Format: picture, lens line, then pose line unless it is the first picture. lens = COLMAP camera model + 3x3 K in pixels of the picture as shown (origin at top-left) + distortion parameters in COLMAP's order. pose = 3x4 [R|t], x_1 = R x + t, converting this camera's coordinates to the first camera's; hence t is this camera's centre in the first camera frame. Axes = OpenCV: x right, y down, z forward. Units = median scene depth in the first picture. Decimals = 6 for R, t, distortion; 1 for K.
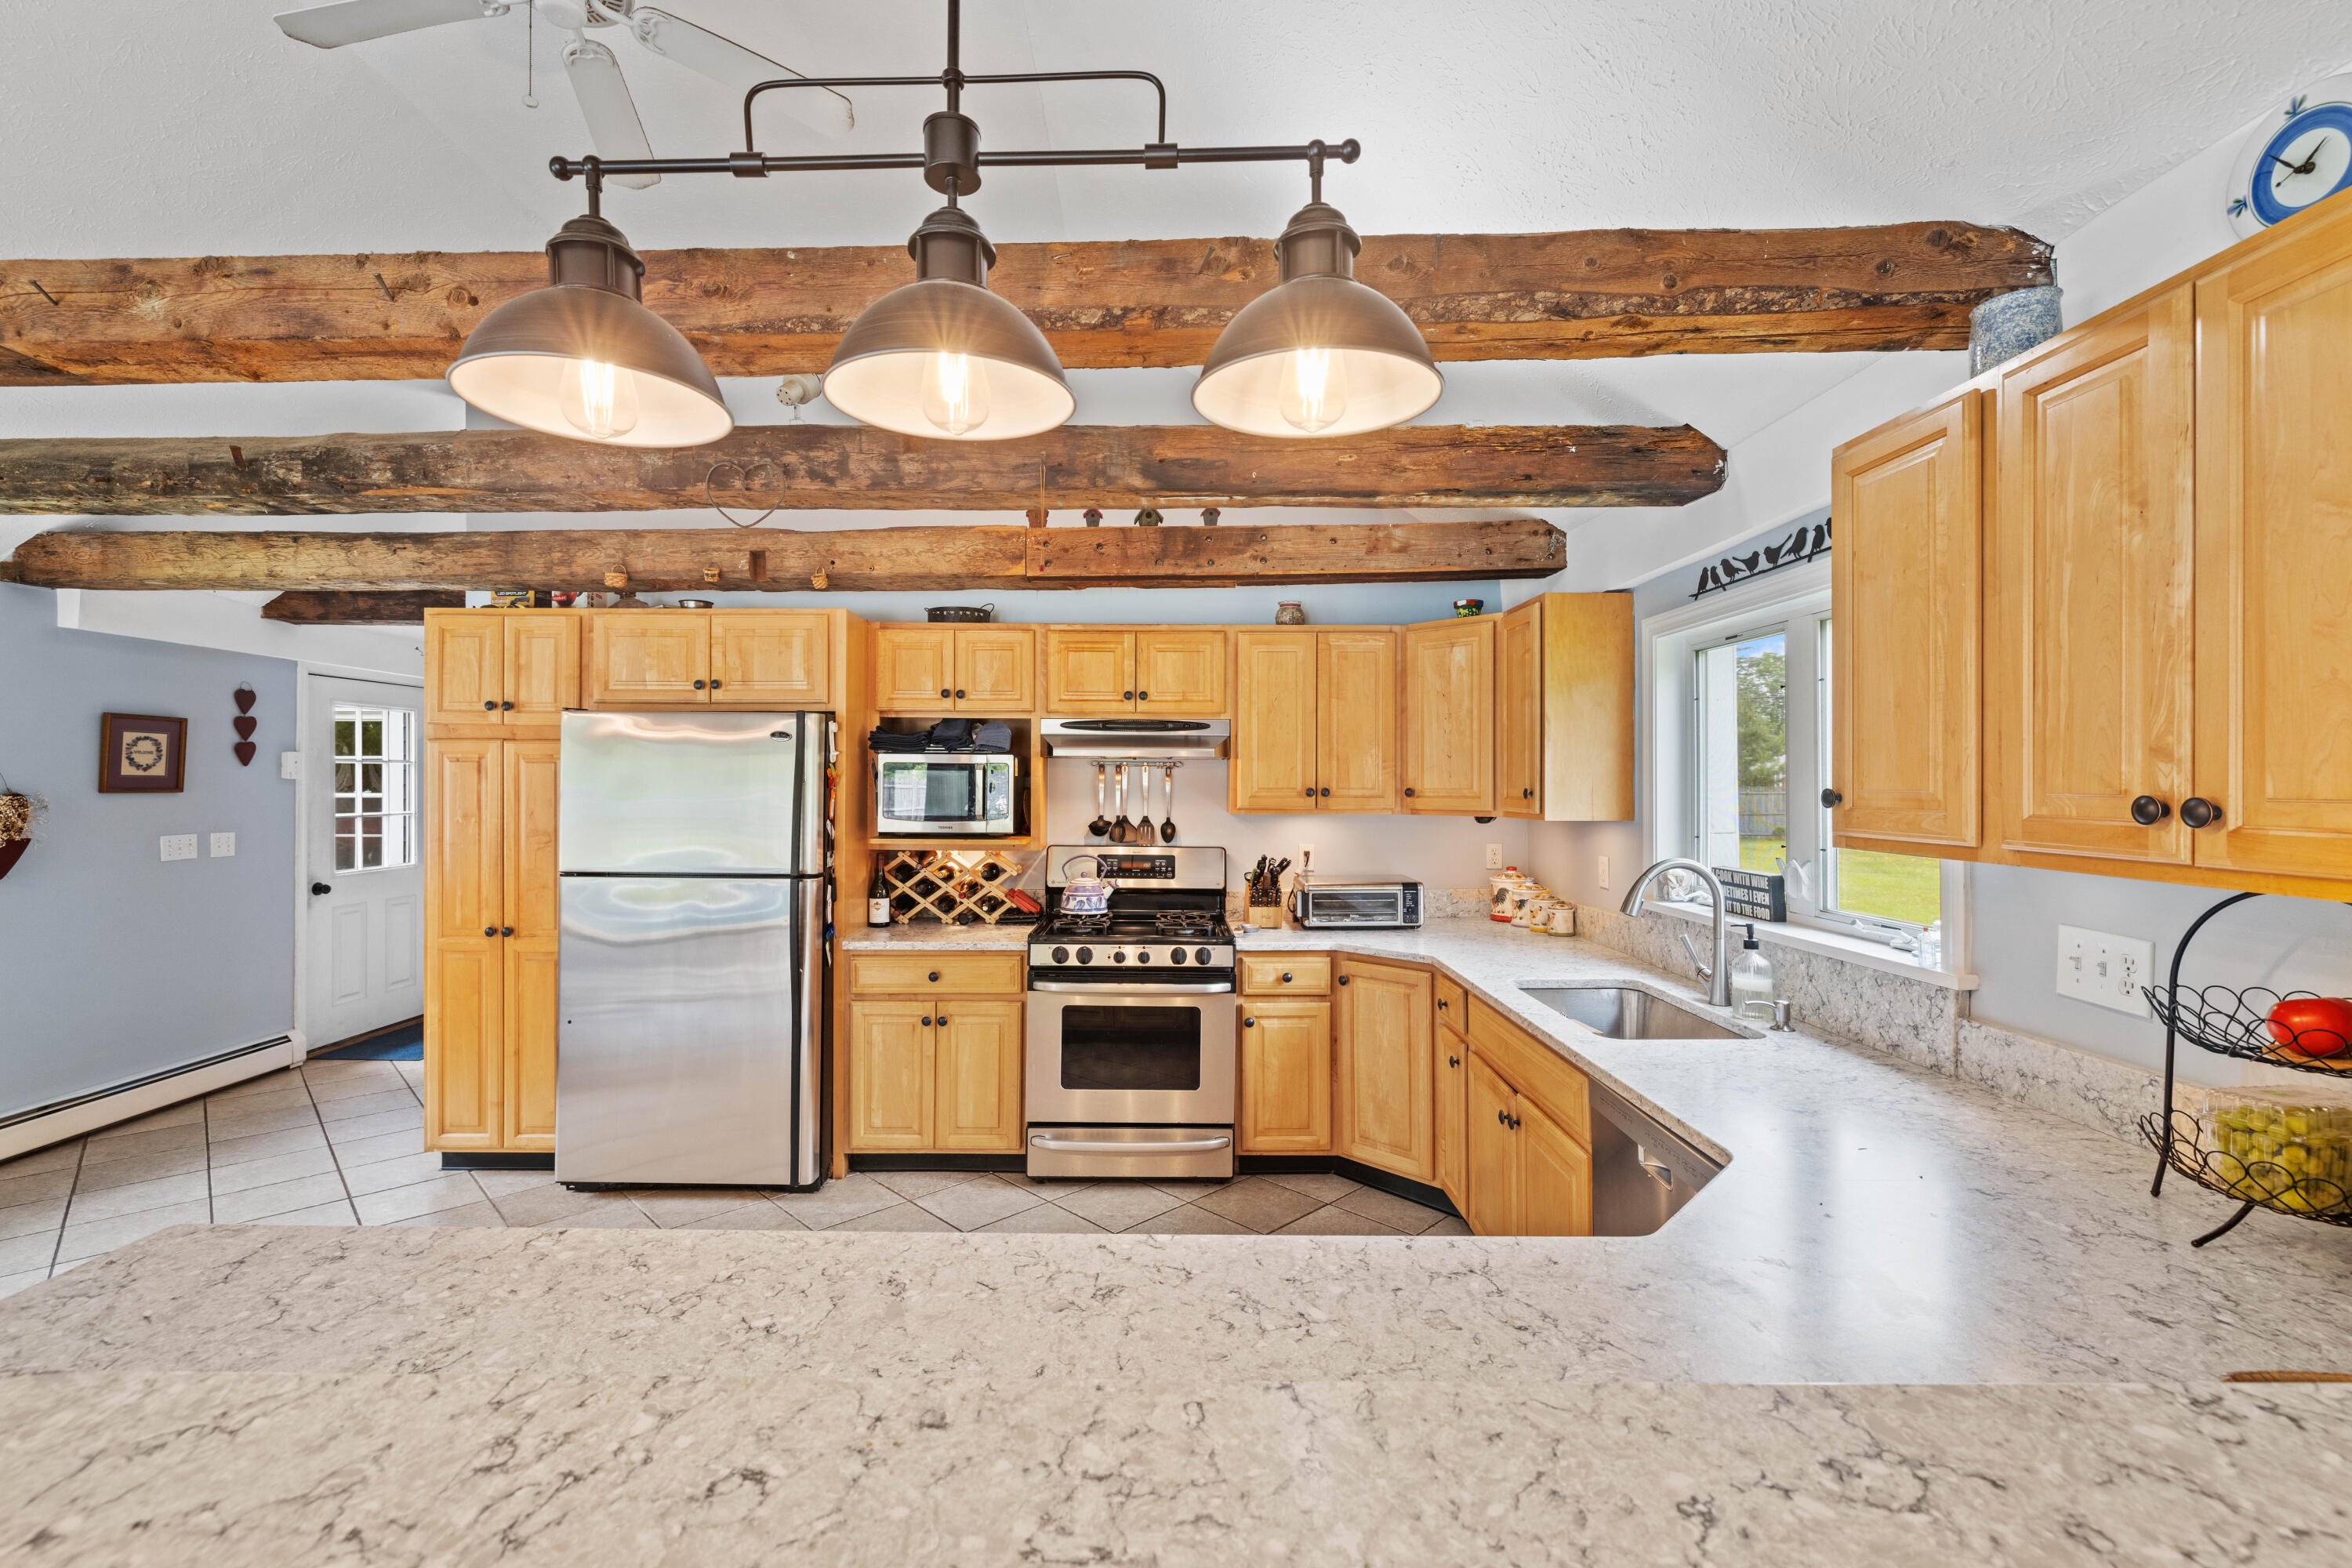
lens RADIAL K [[988.6, 0, 1173.2], [0, 988.6, 779.4], [0, 0, 1]] dist [-0.002349, -0.000077]
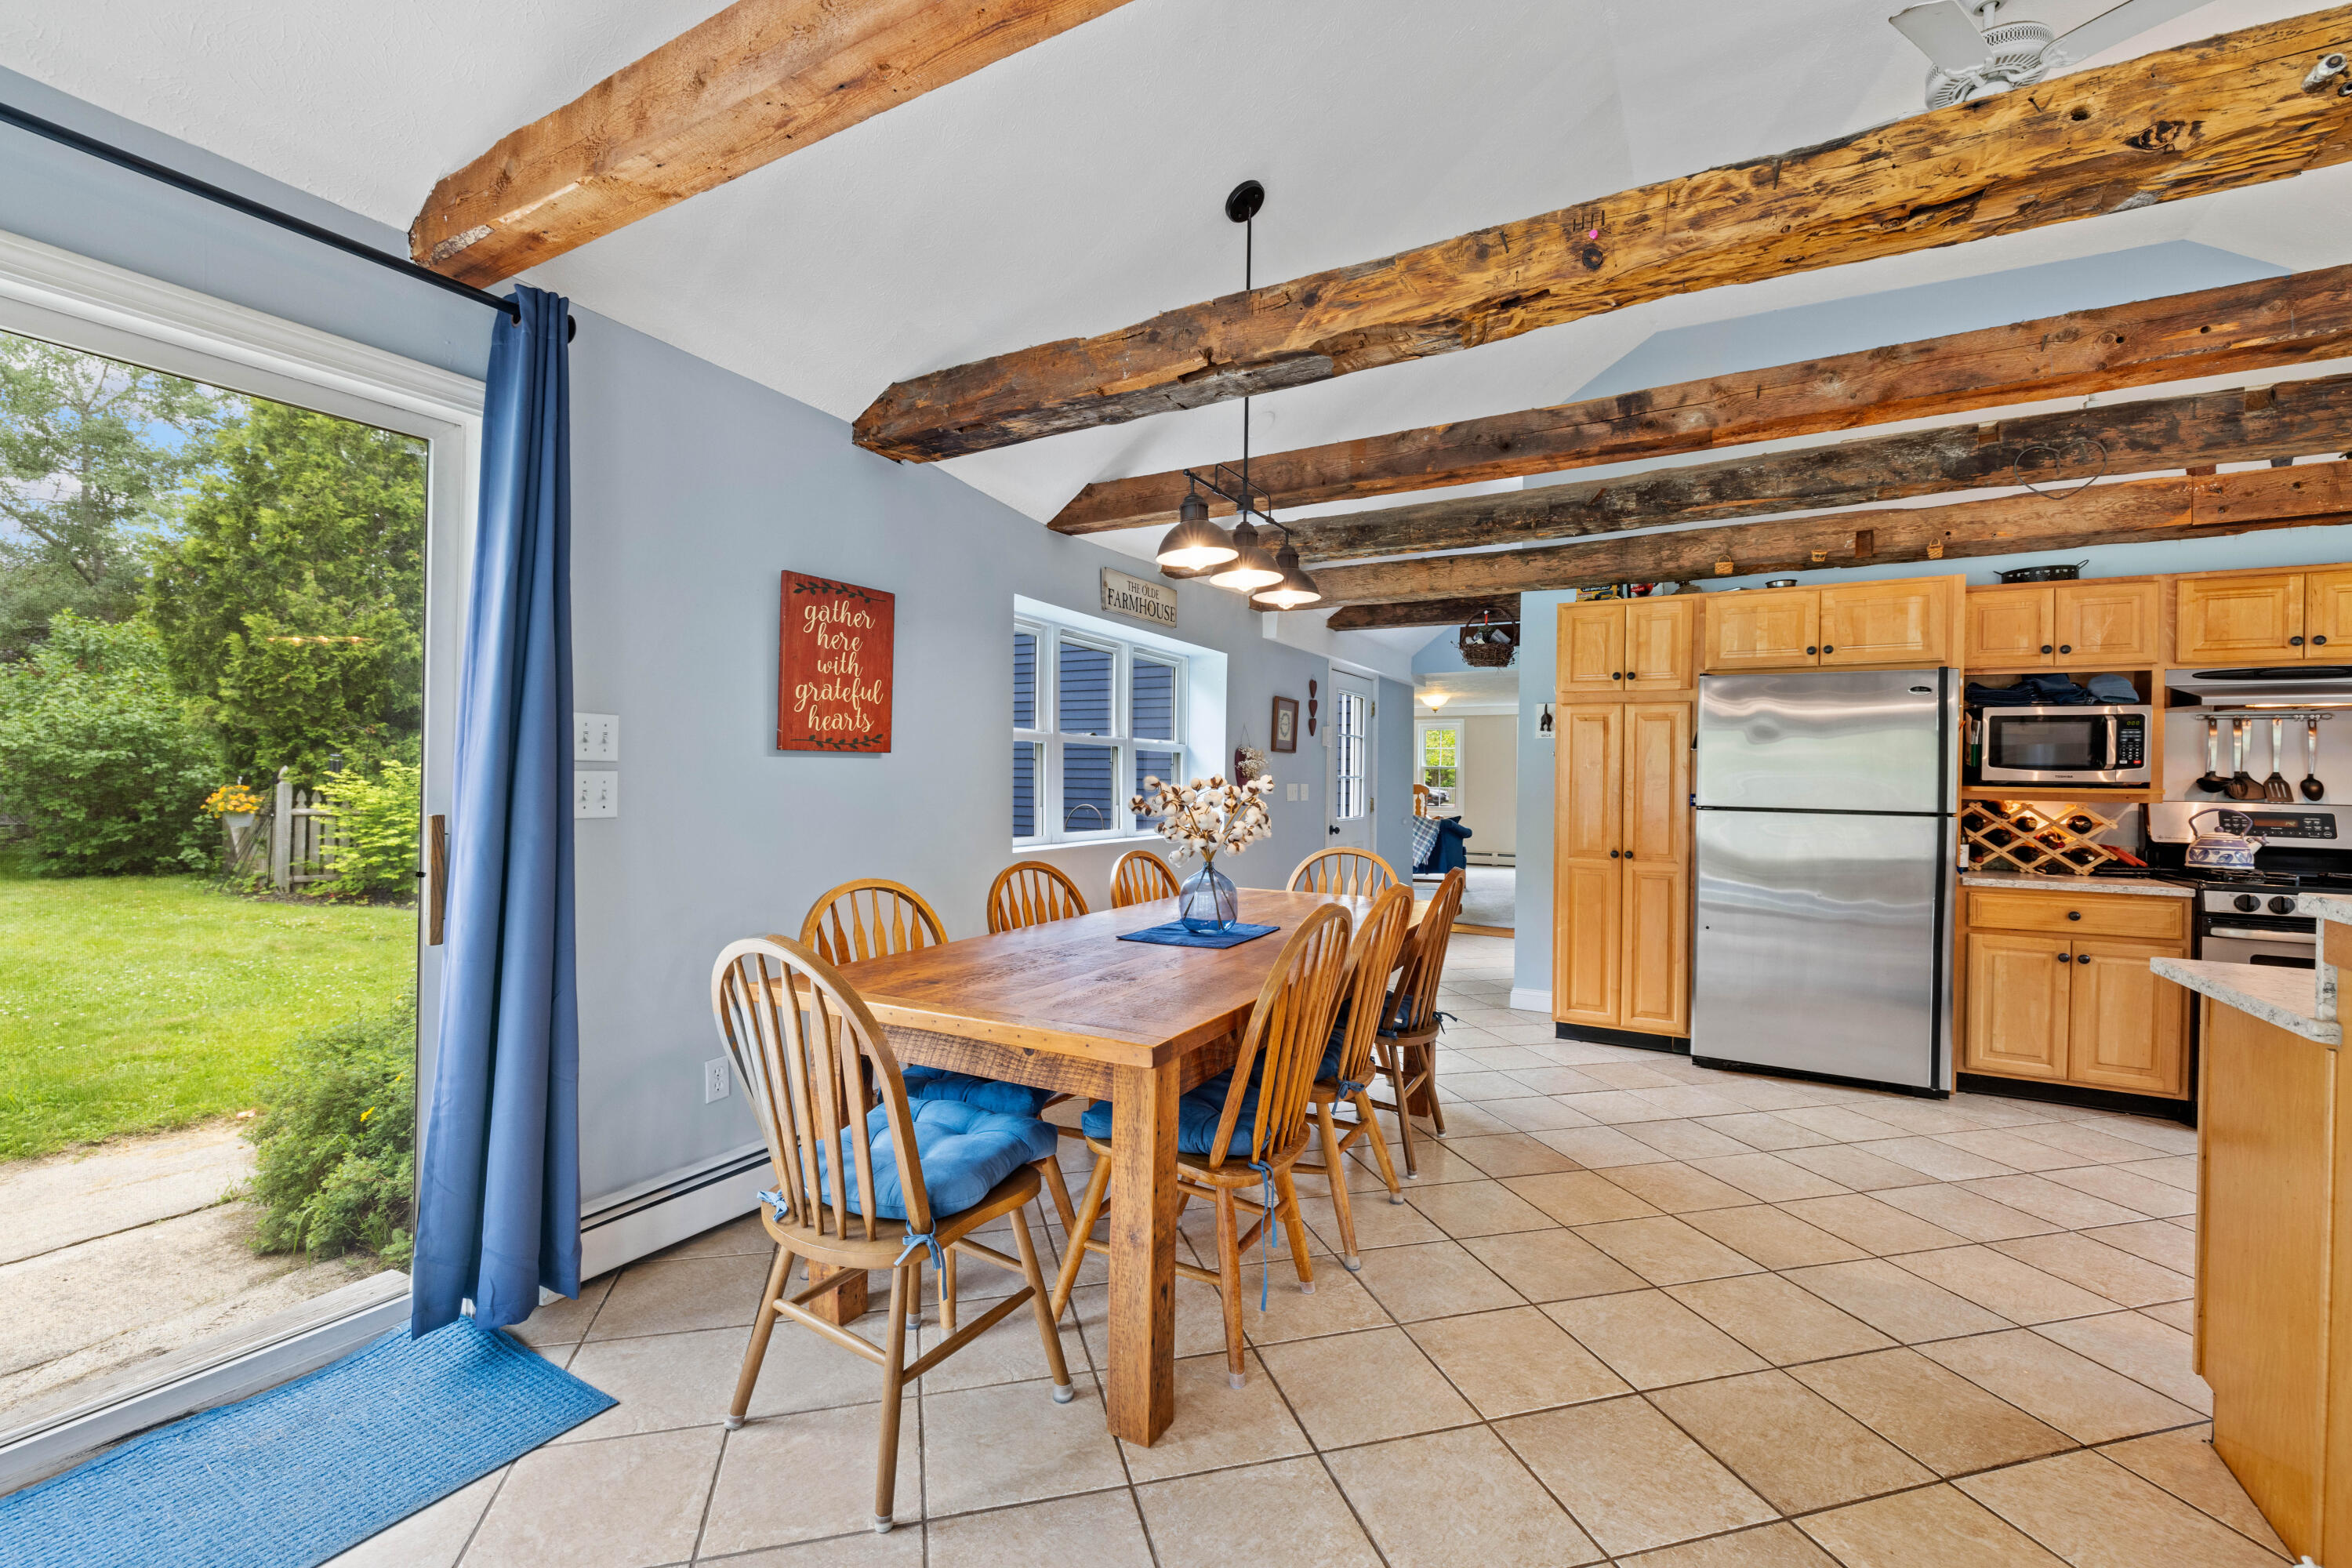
lens RADIAL K [[1003.1, 0, 1168.4], [0, 1003.1, 781.1], [0, 0, 1]] dist [0.000838, -0.000031]
pose [[0.867549, 0.009343, -0.497264, -0.544879], [-0.010085, 0.999948, 0.001192, 0.064463], [0.497249, 0.003981, 0.867599, -0.403902]]
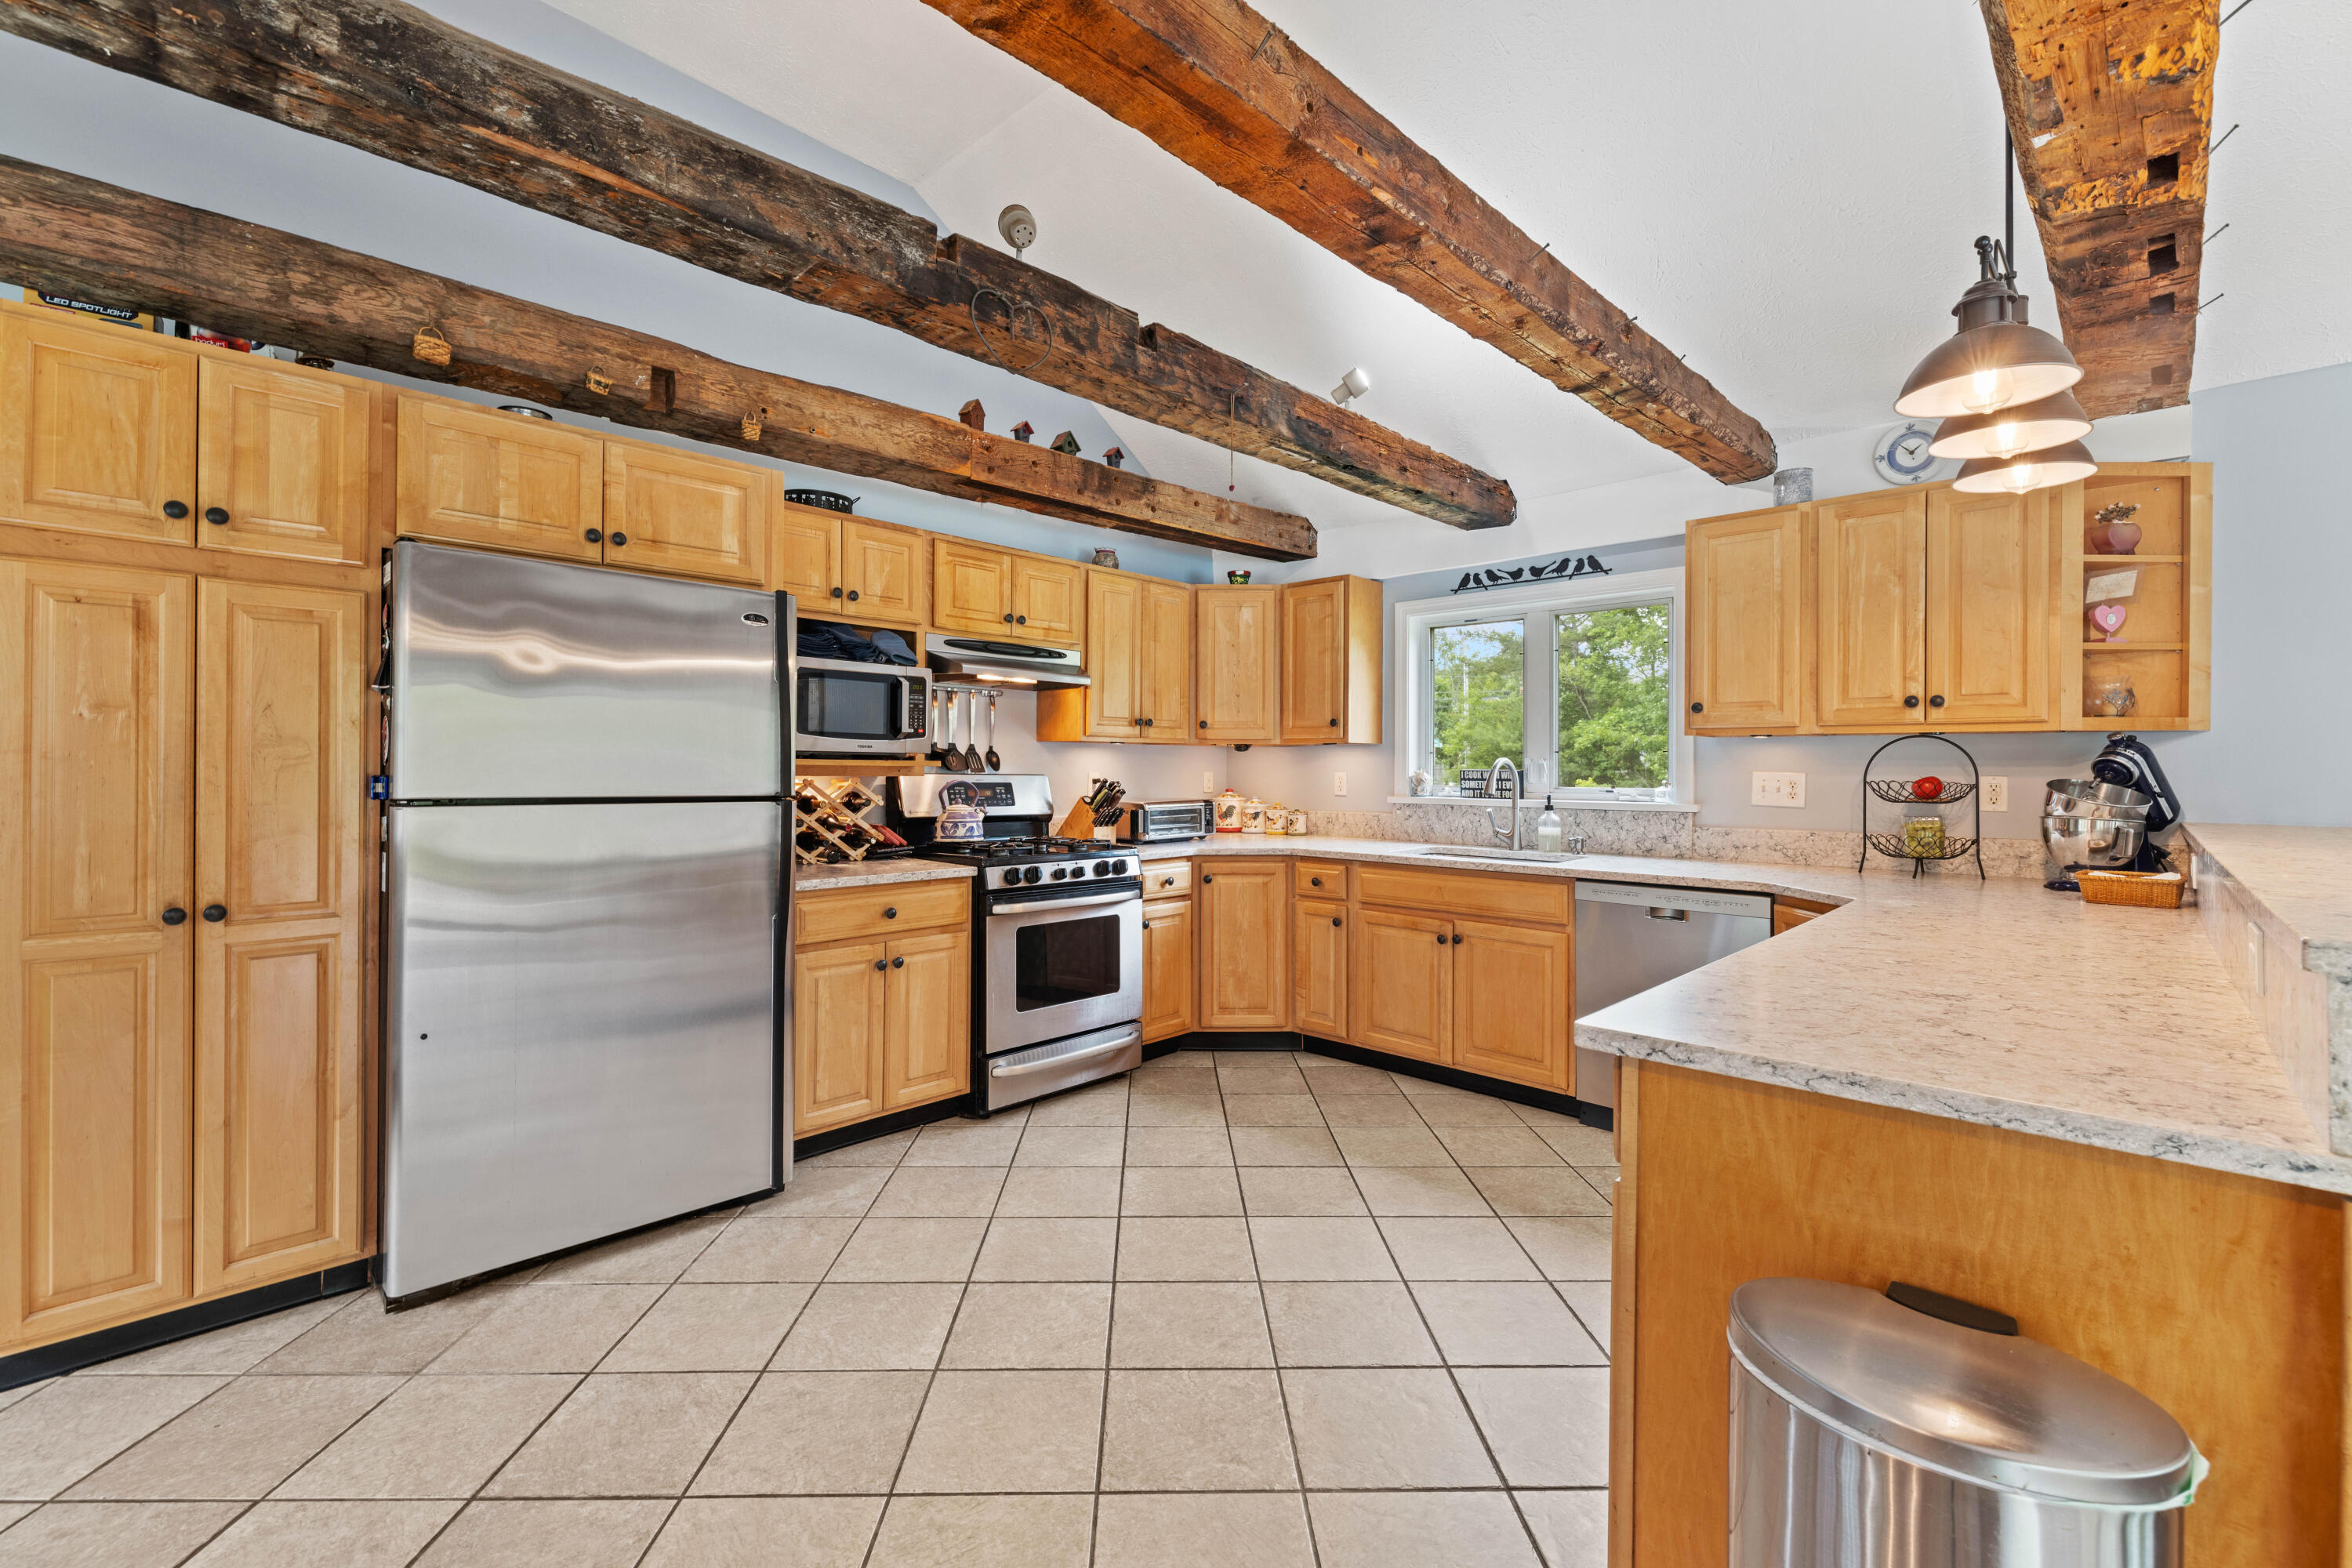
lens RADIAL K [[989.5, 0, 1173.7], [0, 989.5, 765.6], [0, 0, 1]] dist [-0.001686, -0.000123]
pose [[0.695944, 0.002133, 0.718093, -0.694668], [-0.004105, 0.999991, 0.001007, 0.066423], [-0.718084, -0.003649, 0.695947, 0.205701]]
